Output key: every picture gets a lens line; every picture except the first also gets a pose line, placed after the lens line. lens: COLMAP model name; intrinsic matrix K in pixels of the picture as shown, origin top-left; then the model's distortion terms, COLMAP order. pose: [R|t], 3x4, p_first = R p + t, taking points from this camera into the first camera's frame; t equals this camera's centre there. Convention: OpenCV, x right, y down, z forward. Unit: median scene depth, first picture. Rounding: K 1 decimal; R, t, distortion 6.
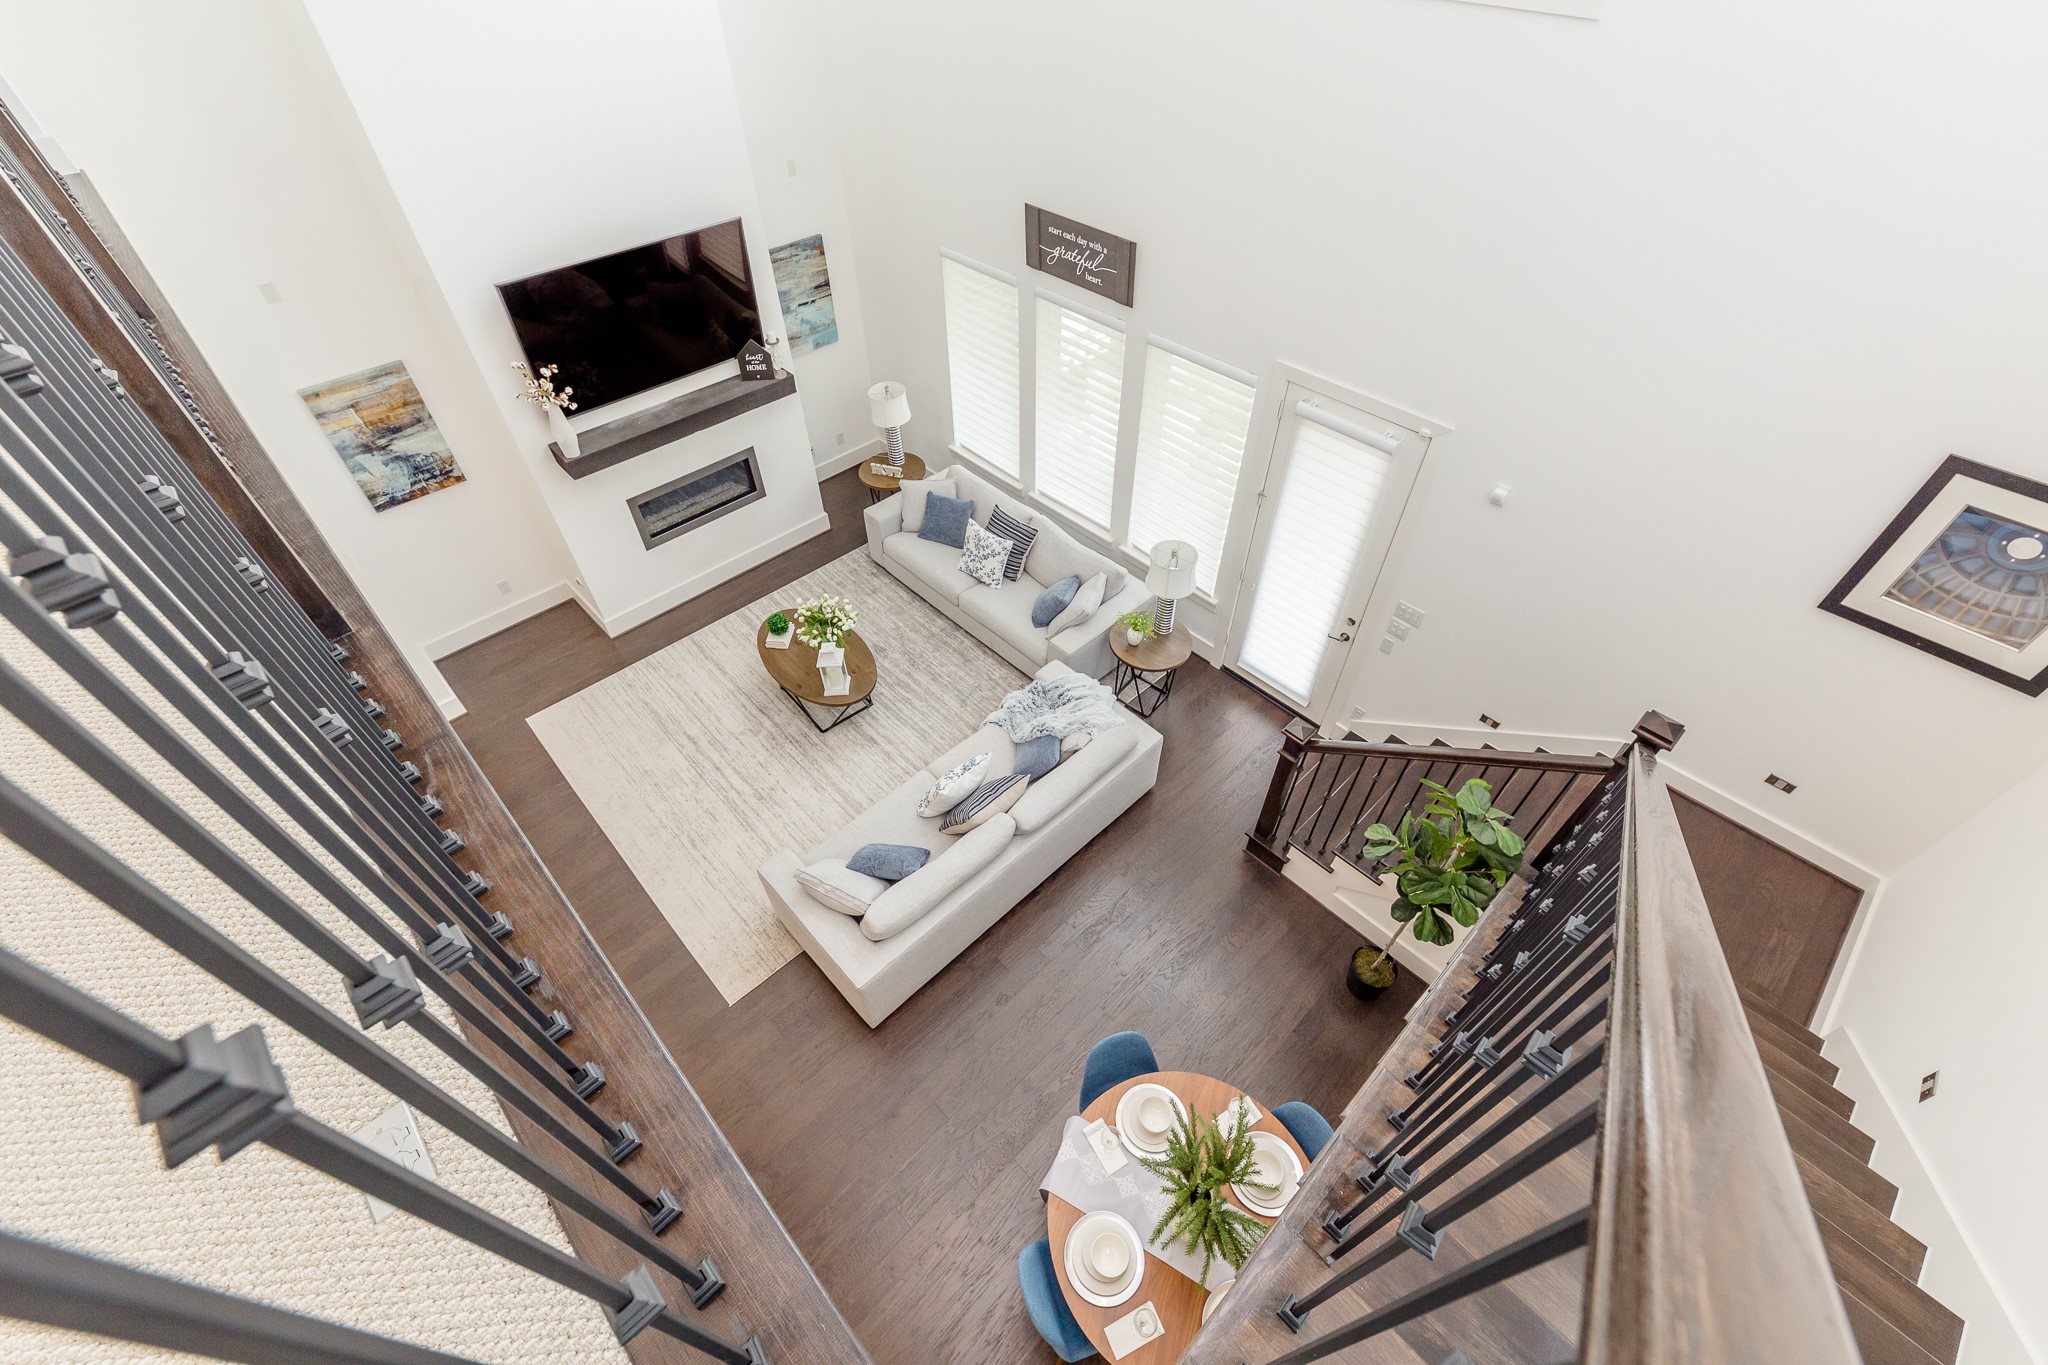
lens RADIAL K [[854.0, 0, 1024.0], [0, 854.0, 686.8], [0, 0, 1]] dist [0.005492, -0.000114]
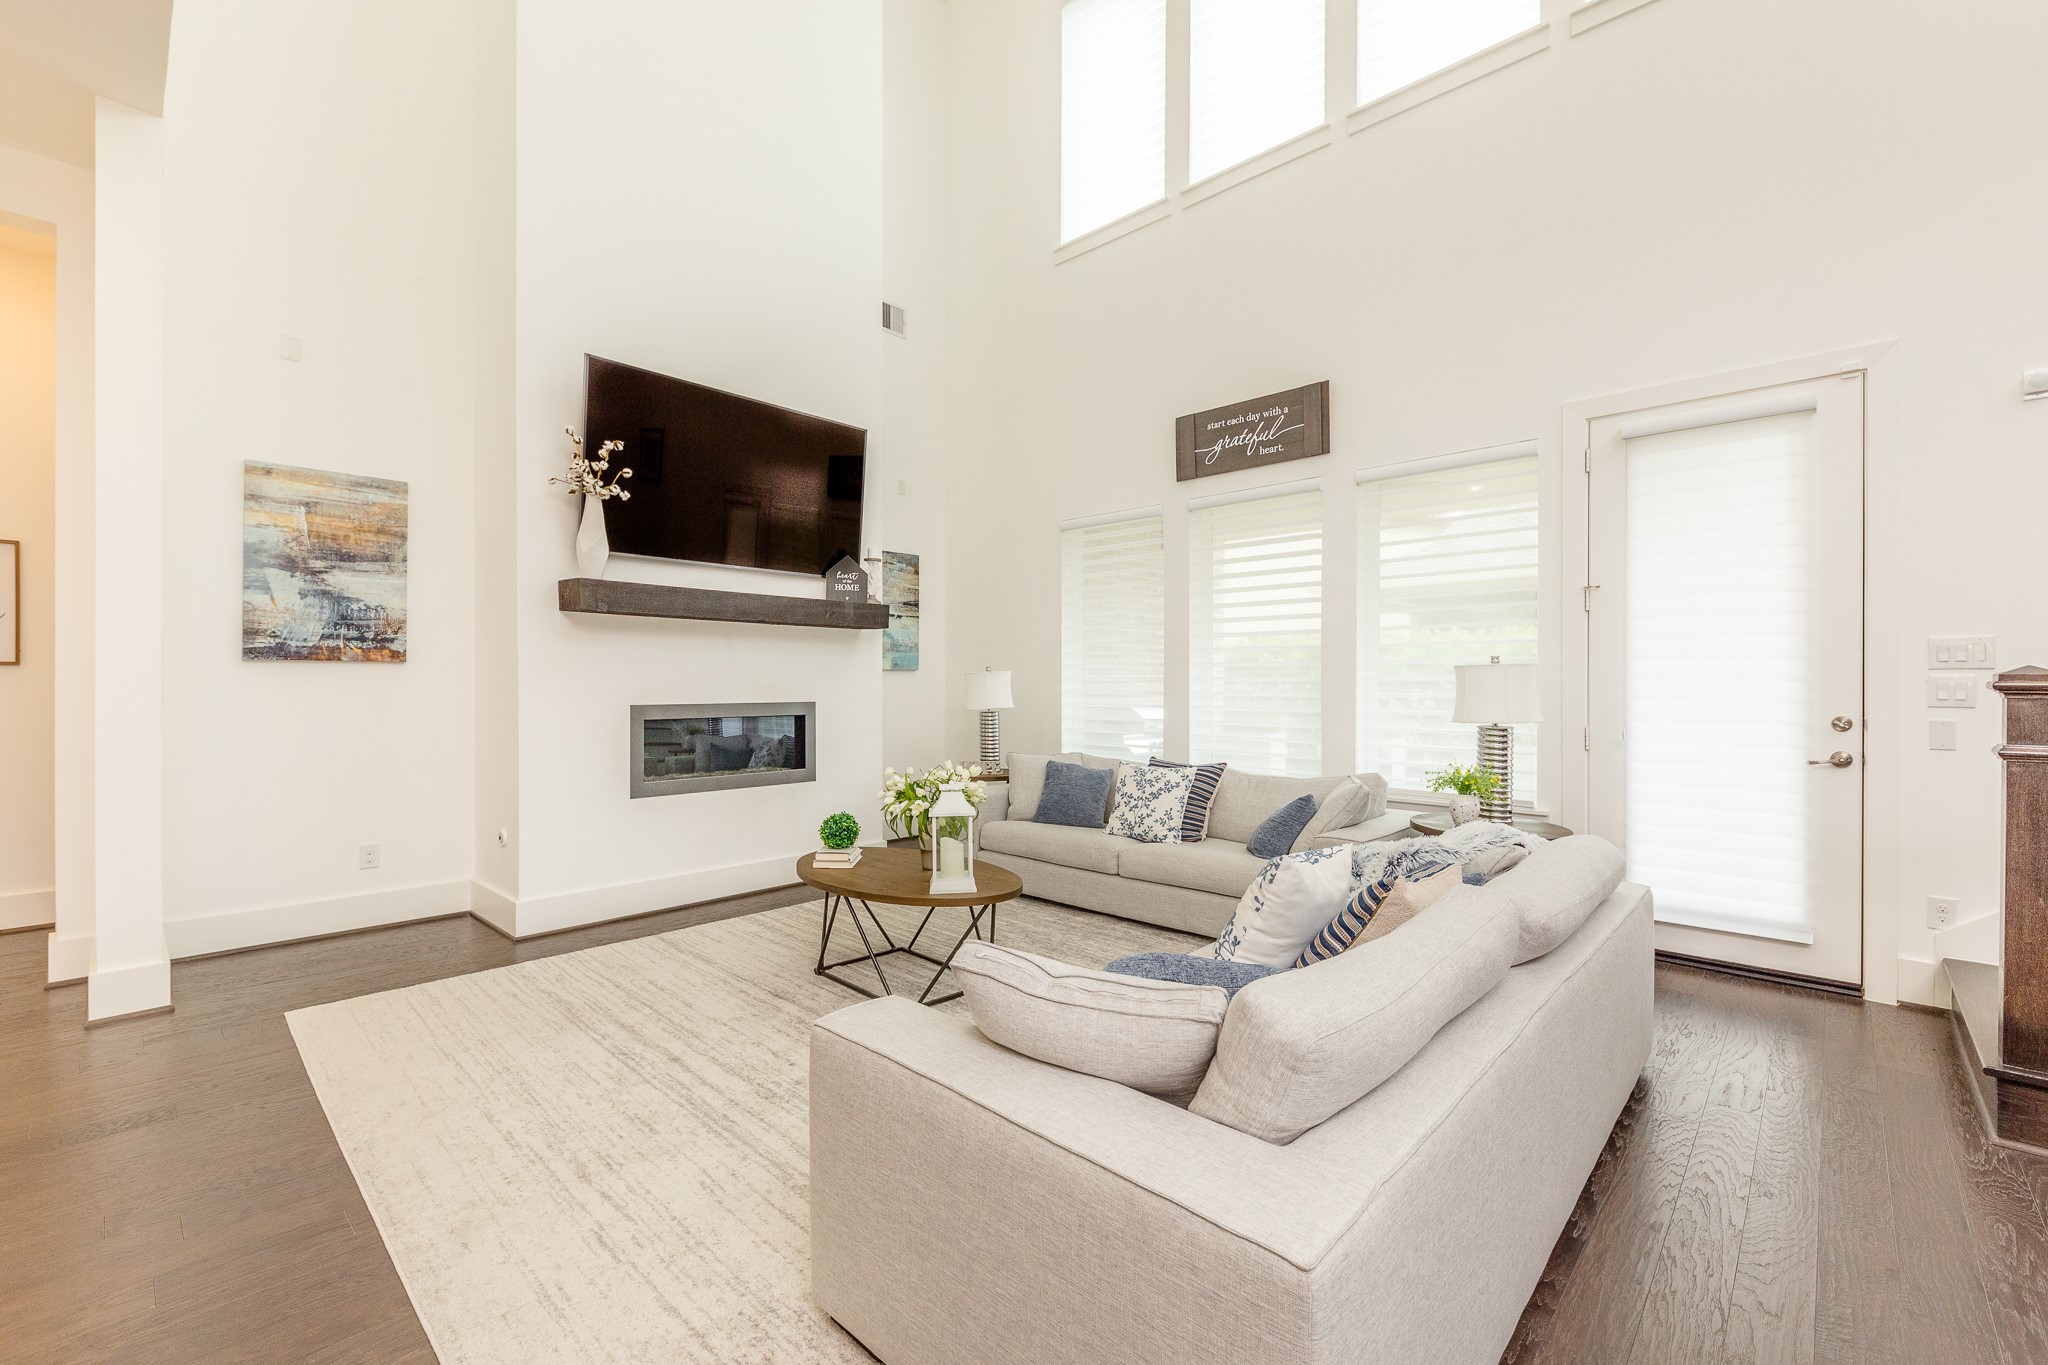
lens RADIAL K [[854.0, 0, 1024.7], [0, 854.0, 684.2], [0, 0, 1]] dist [0.005492, -0.000114]
pose [[0.998687, 0.004864, 0.051002, -0.205529], [0.033591, 0.689497, -0.723509, 0.301226], [-0.038685, 0.724272, 0.688428, 0.558528]]
